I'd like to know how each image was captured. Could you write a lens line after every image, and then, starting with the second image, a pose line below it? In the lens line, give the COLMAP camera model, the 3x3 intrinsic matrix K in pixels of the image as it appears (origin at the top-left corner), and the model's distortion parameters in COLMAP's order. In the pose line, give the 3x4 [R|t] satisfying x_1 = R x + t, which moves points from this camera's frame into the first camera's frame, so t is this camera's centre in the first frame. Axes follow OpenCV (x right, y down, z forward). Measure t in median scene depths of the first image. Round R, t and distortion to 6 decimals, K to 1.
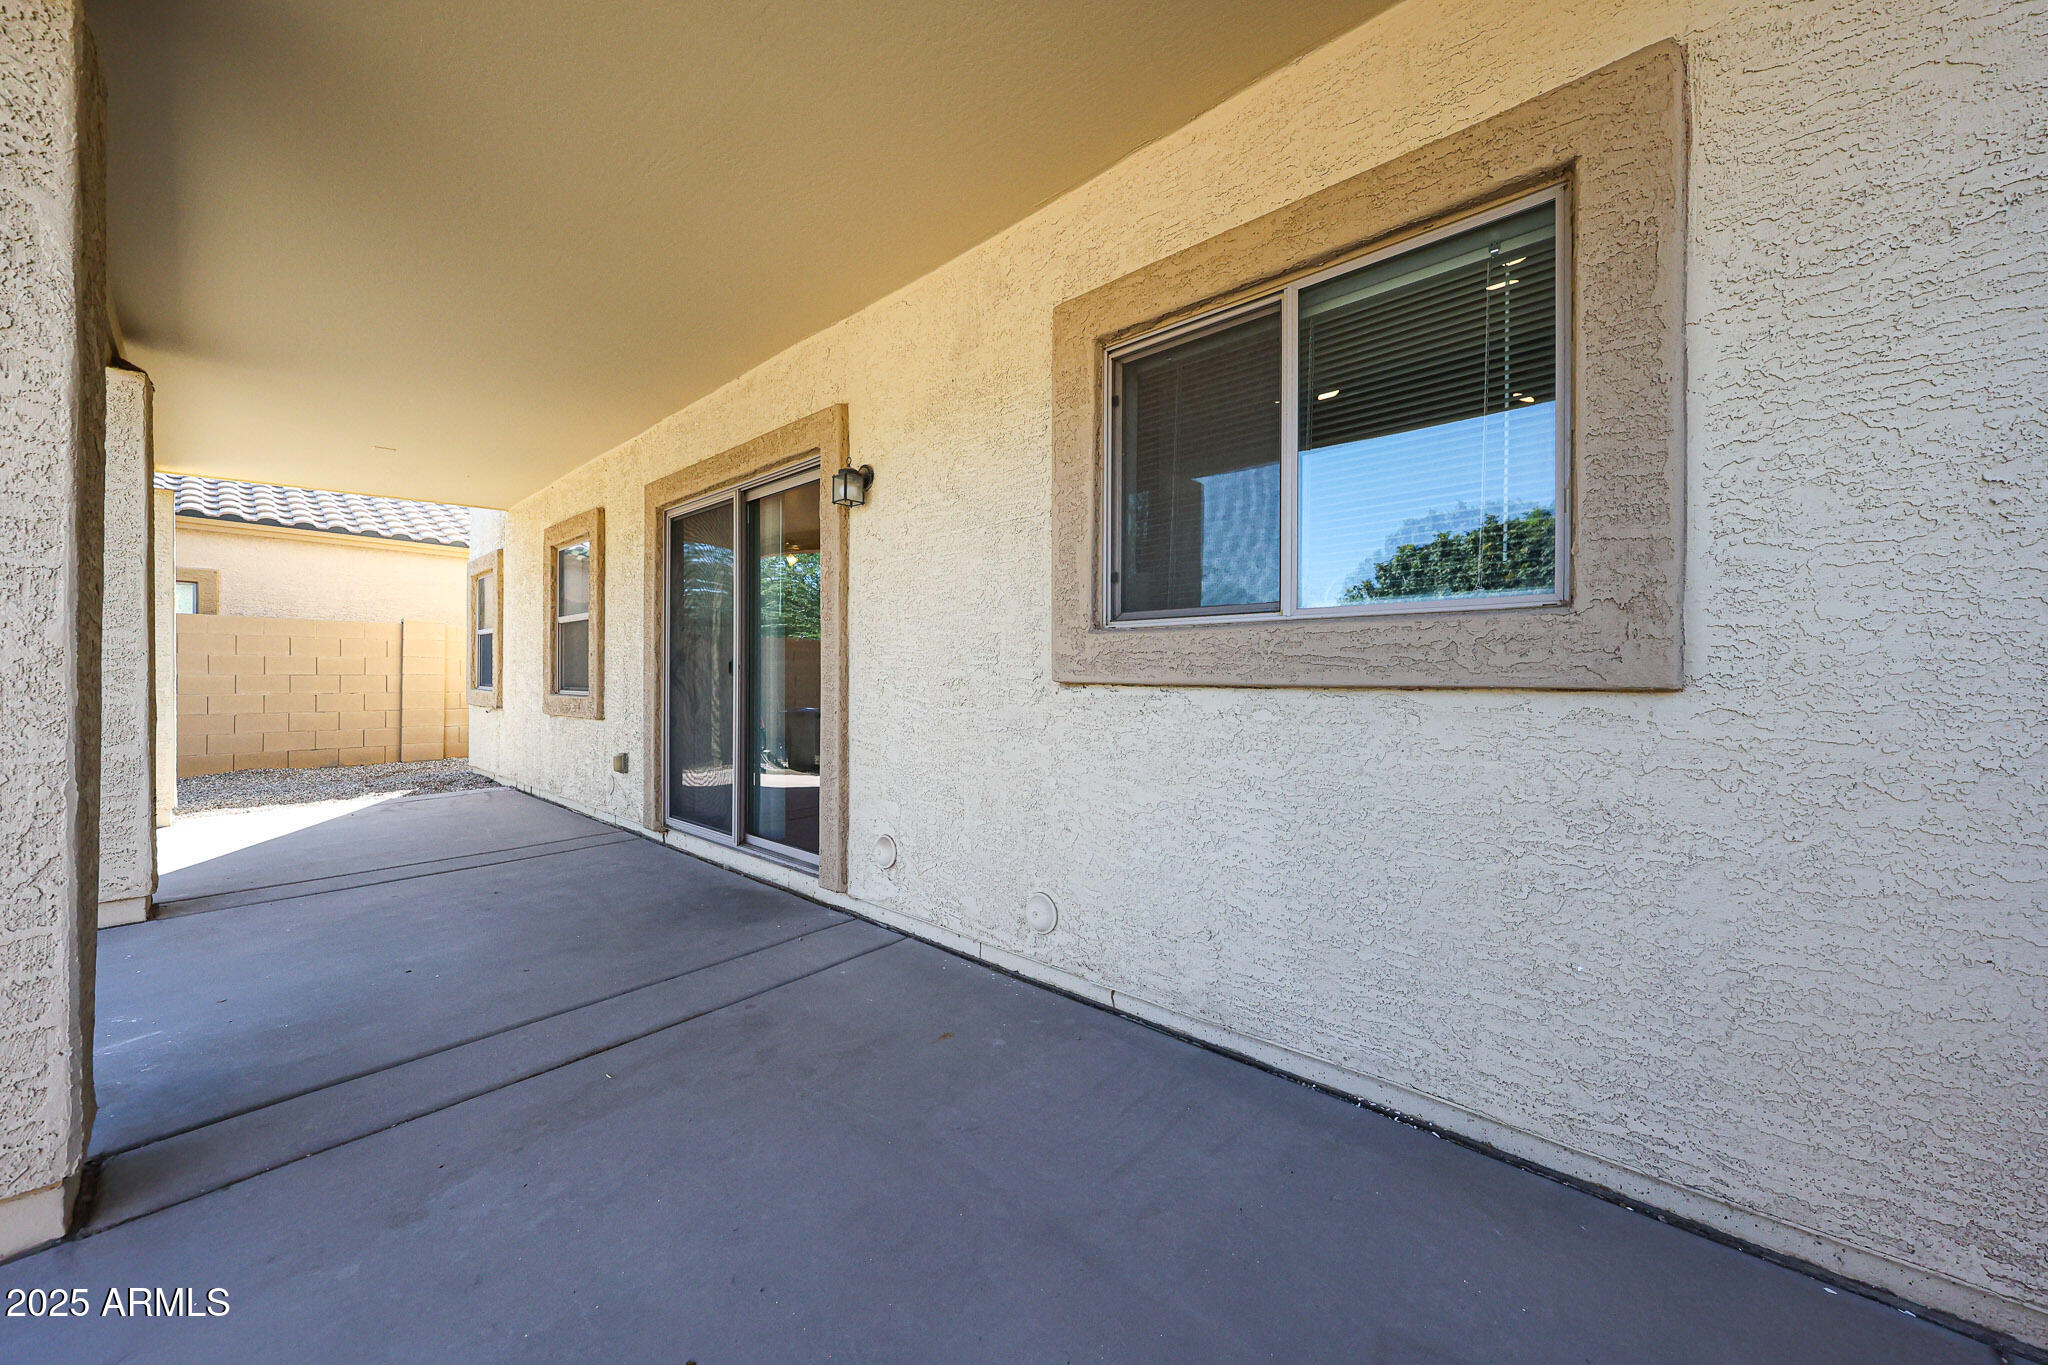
lens RADIAL K [[683.6, 0, 1022.8], [0, 683.6, 680.2], [0, 0, 1]] dist [-0.000054, 0.000004]
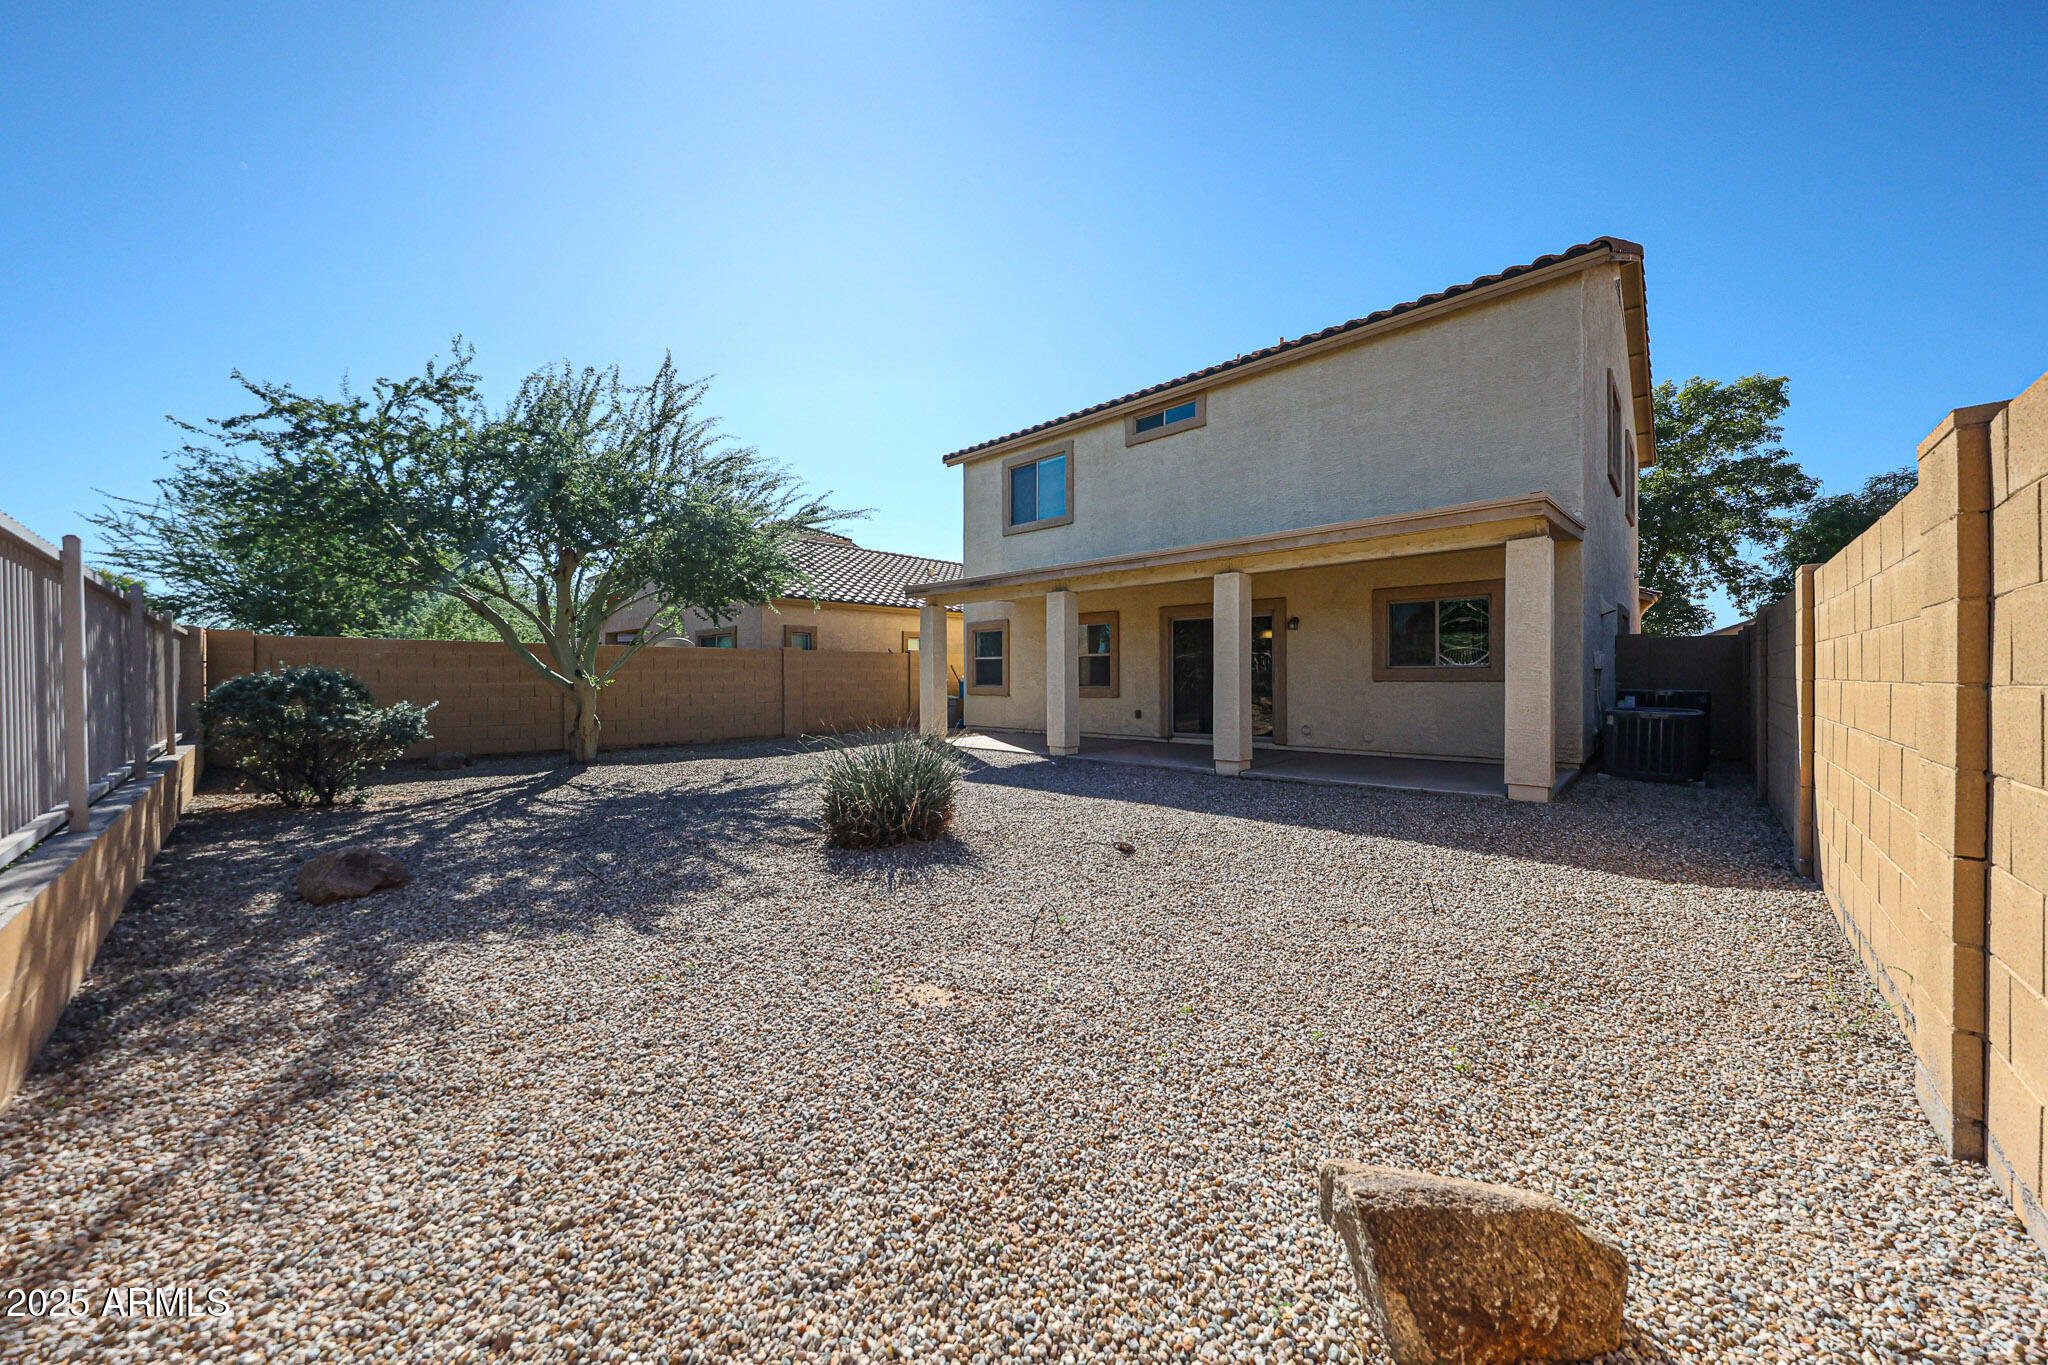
lens RADIAL K [[683.6, 0, 1025.9], [0, 683.6, 686.3], [0, 0, 1]] dist [-0.000054, 0.000004]
pose [[0.998752, -0.007469, -0.049389, -1.733732], [0.007662, 0.999964, 0.003714, 0.004957], [0.049360, -0.004088, 0.998773, -3.028243]]
